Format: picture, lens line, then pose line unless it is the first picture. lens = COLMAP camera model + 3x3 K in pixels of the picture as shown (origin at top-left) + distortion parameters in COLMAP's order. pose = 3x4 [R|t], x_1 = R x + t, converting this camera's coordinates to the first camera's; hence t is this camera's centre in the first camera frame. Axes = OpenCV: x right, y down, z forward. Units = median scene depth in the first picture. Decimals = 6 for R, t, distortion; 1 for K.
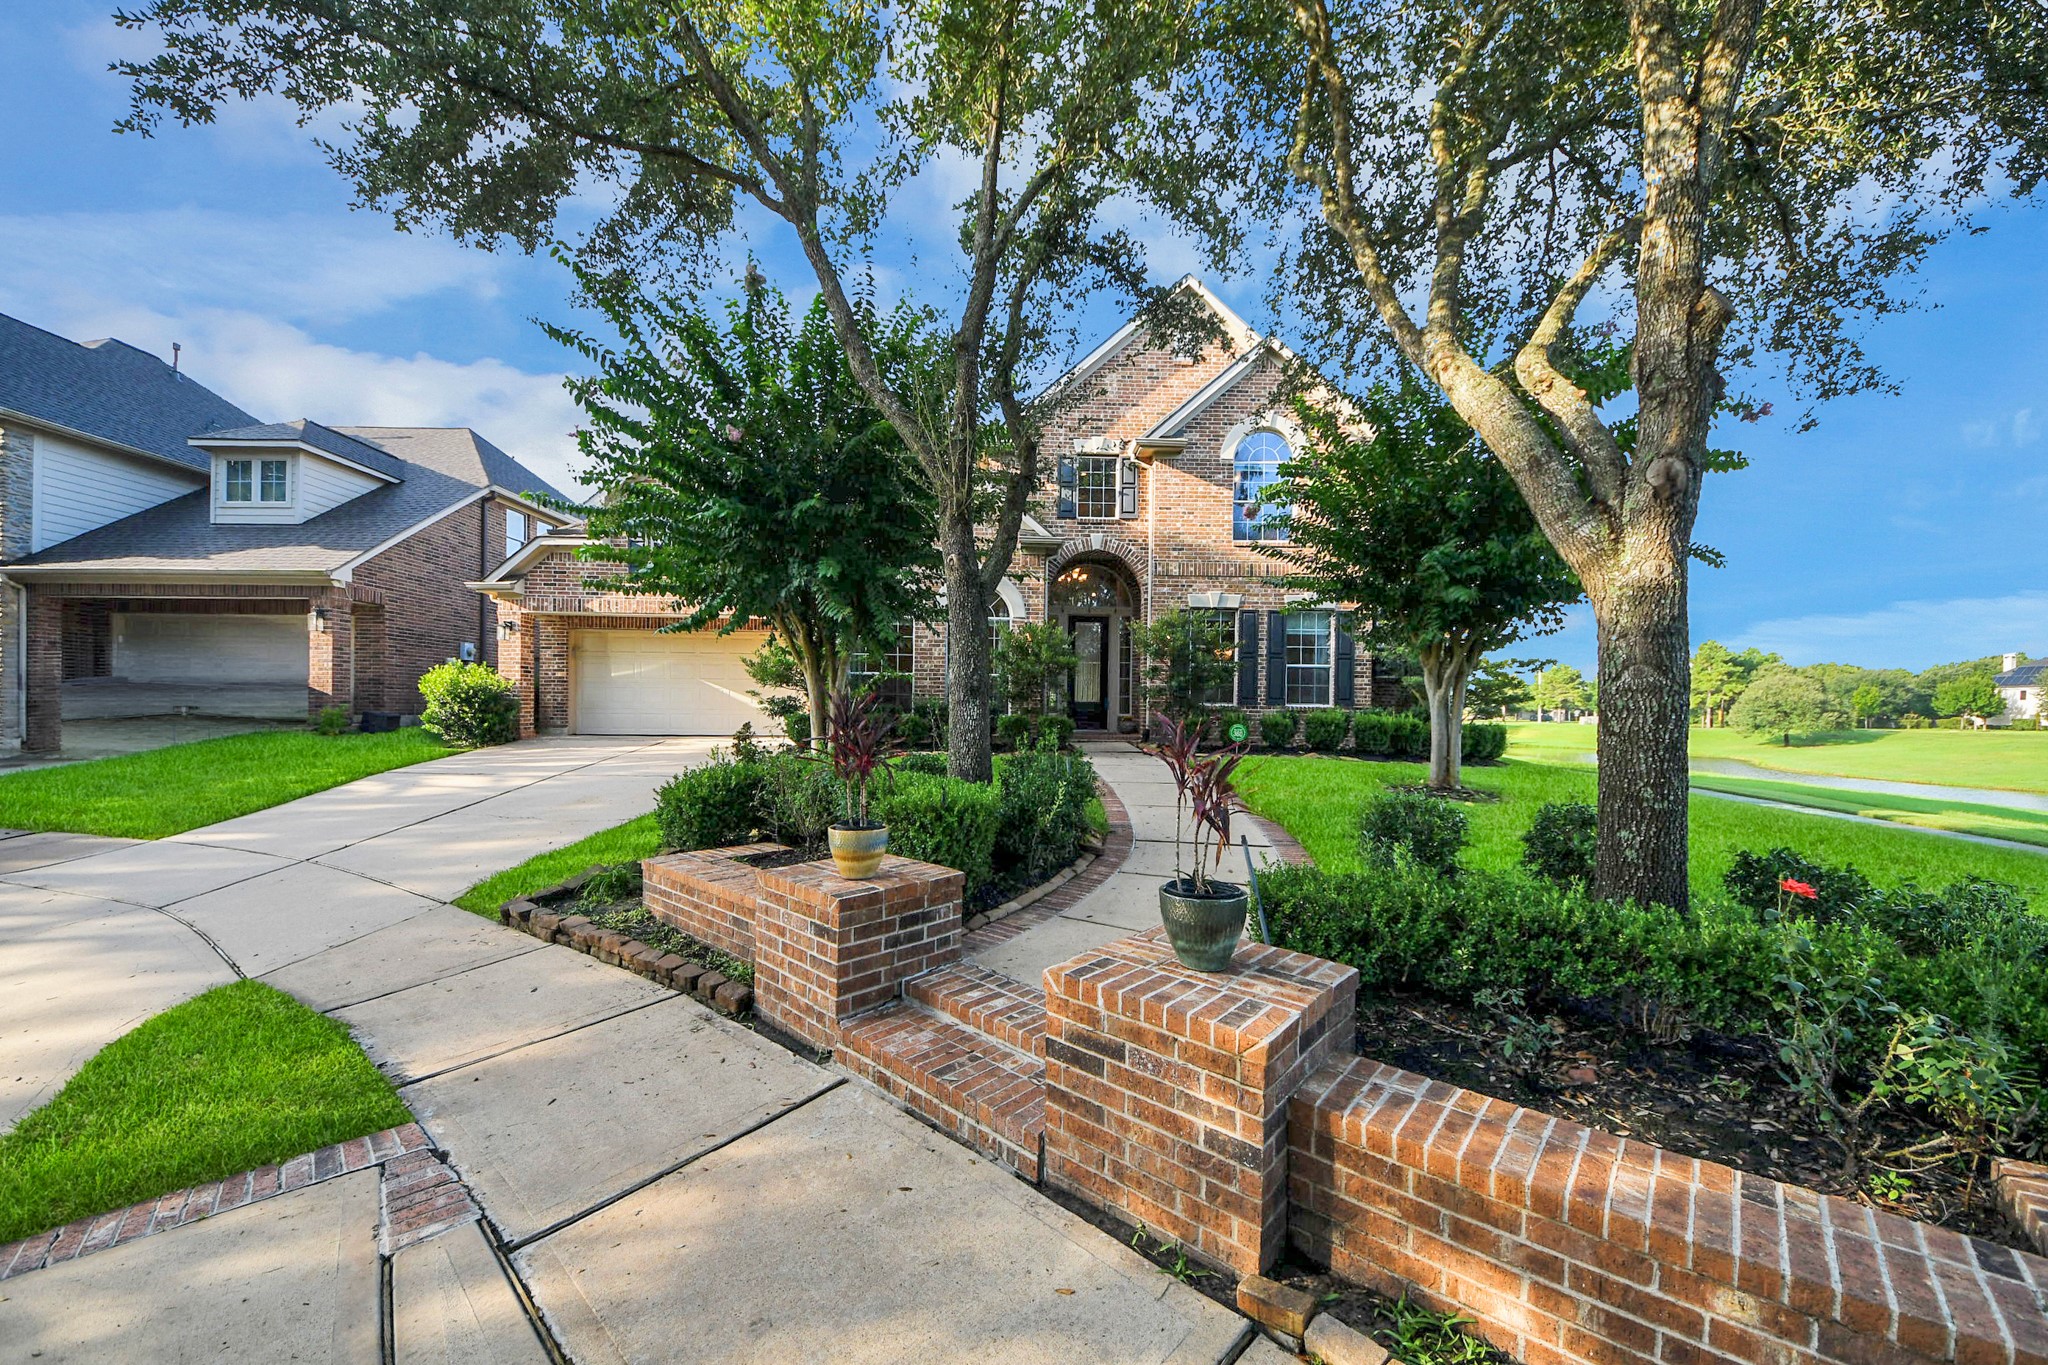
lens RADIAL K [[724.0, 0, 1009.4], [0, 724.0, 686.1], [0, 0, 1]] dist [0.045949, -0.028245]
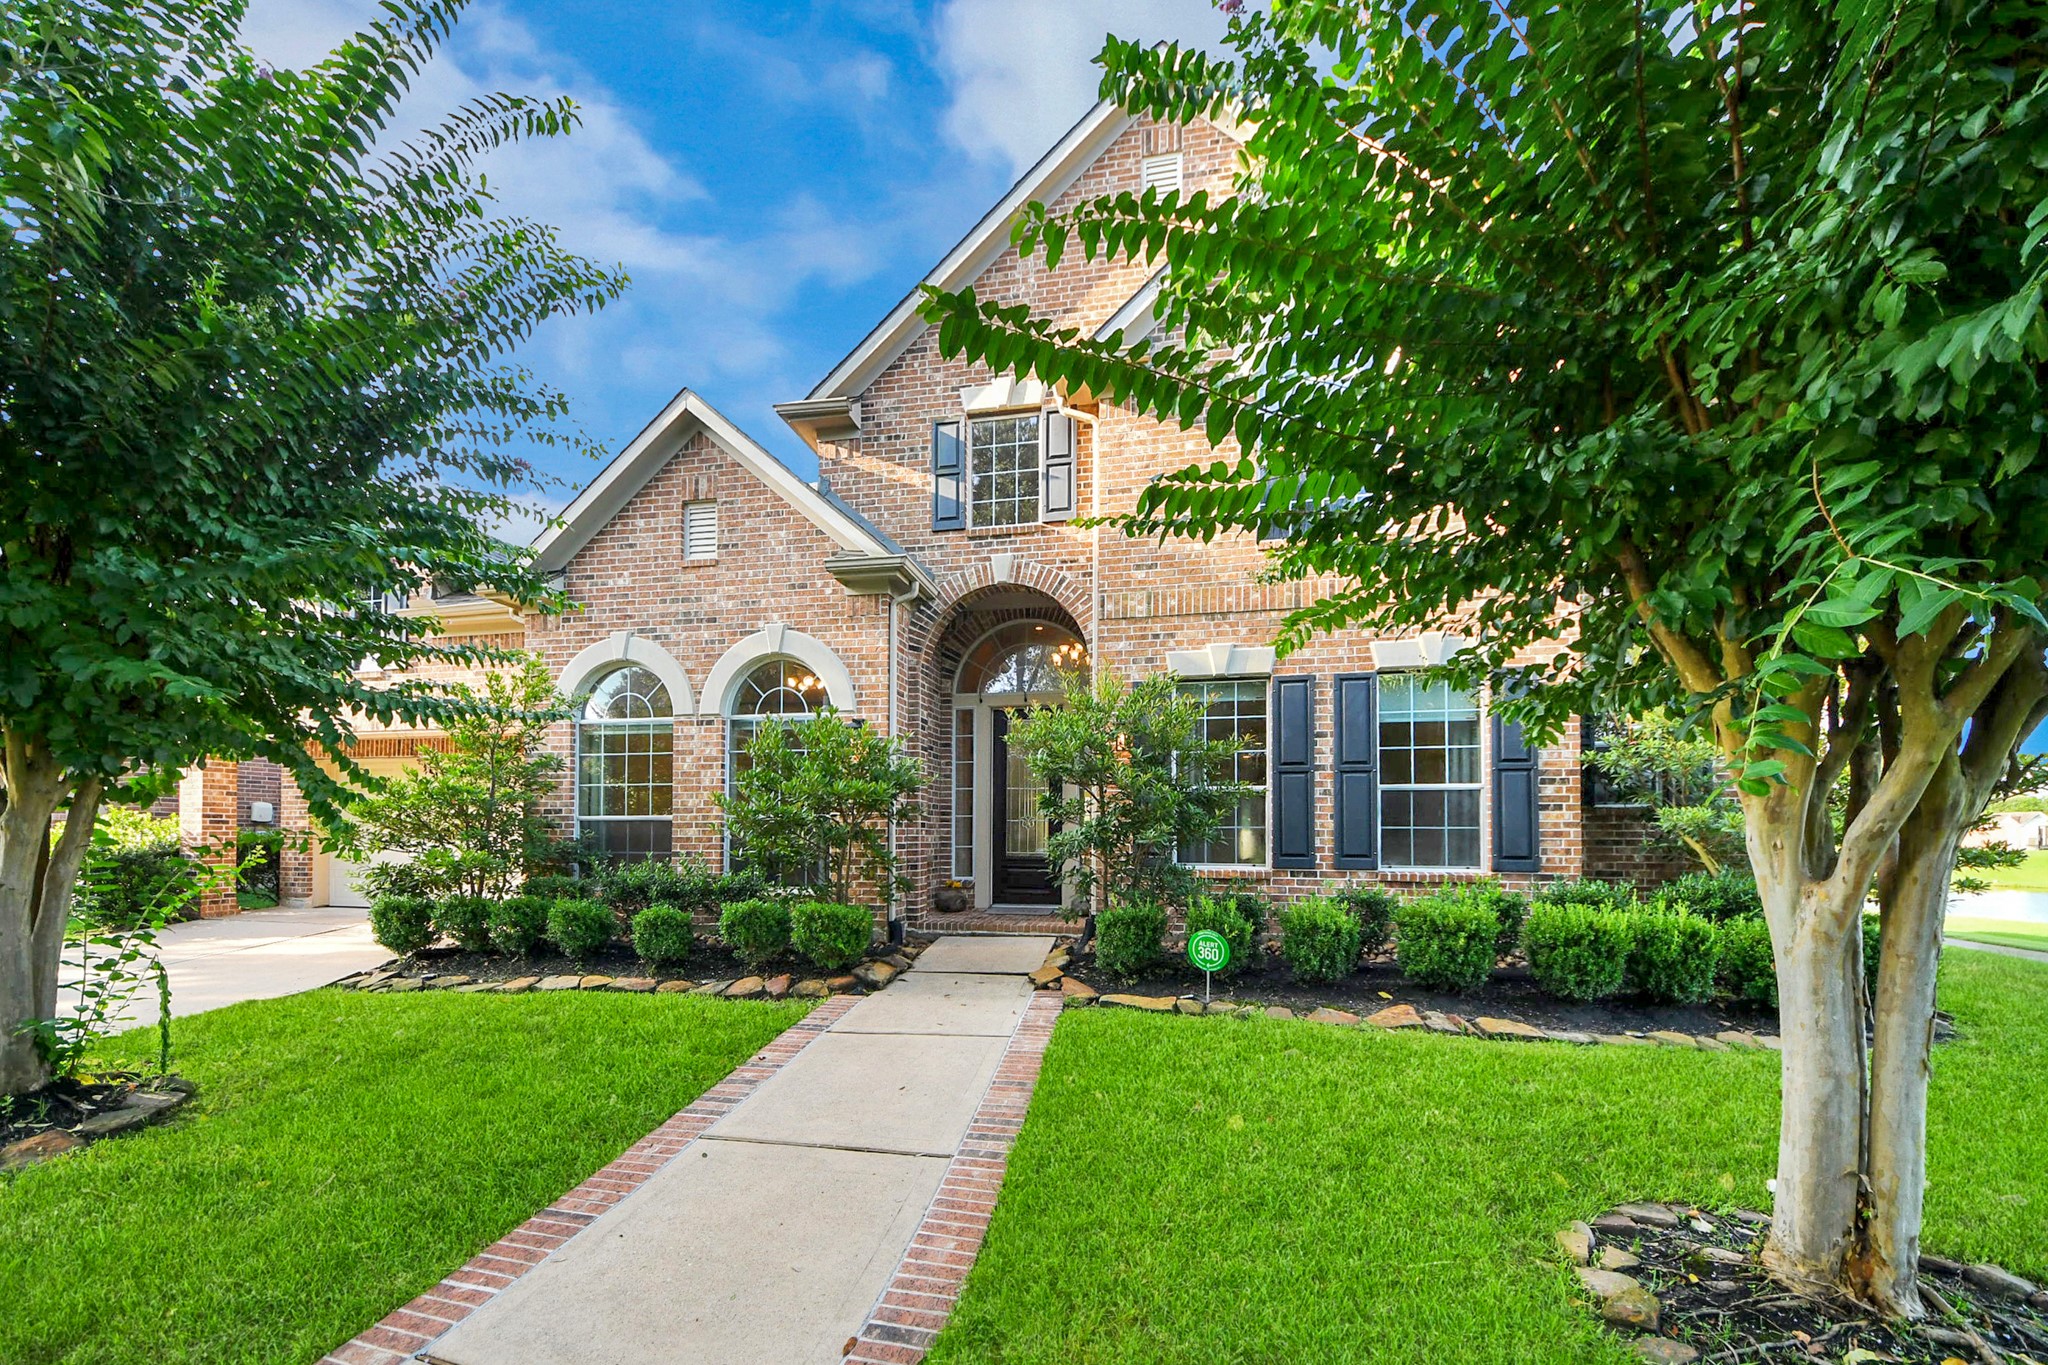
lens RADIAL K [[720.1, 0, 1028.6], [0, 720.1, 799.6], [0, 0, 1]] dist [0.011699, -0.013692]
pose [[0.972937, -0.019427, -0.230253, 0.264825], [0.016210, 0.999743, -0.015857, -0.016201], [0.230501, 0.011696, 0.973002, 0.484180]]
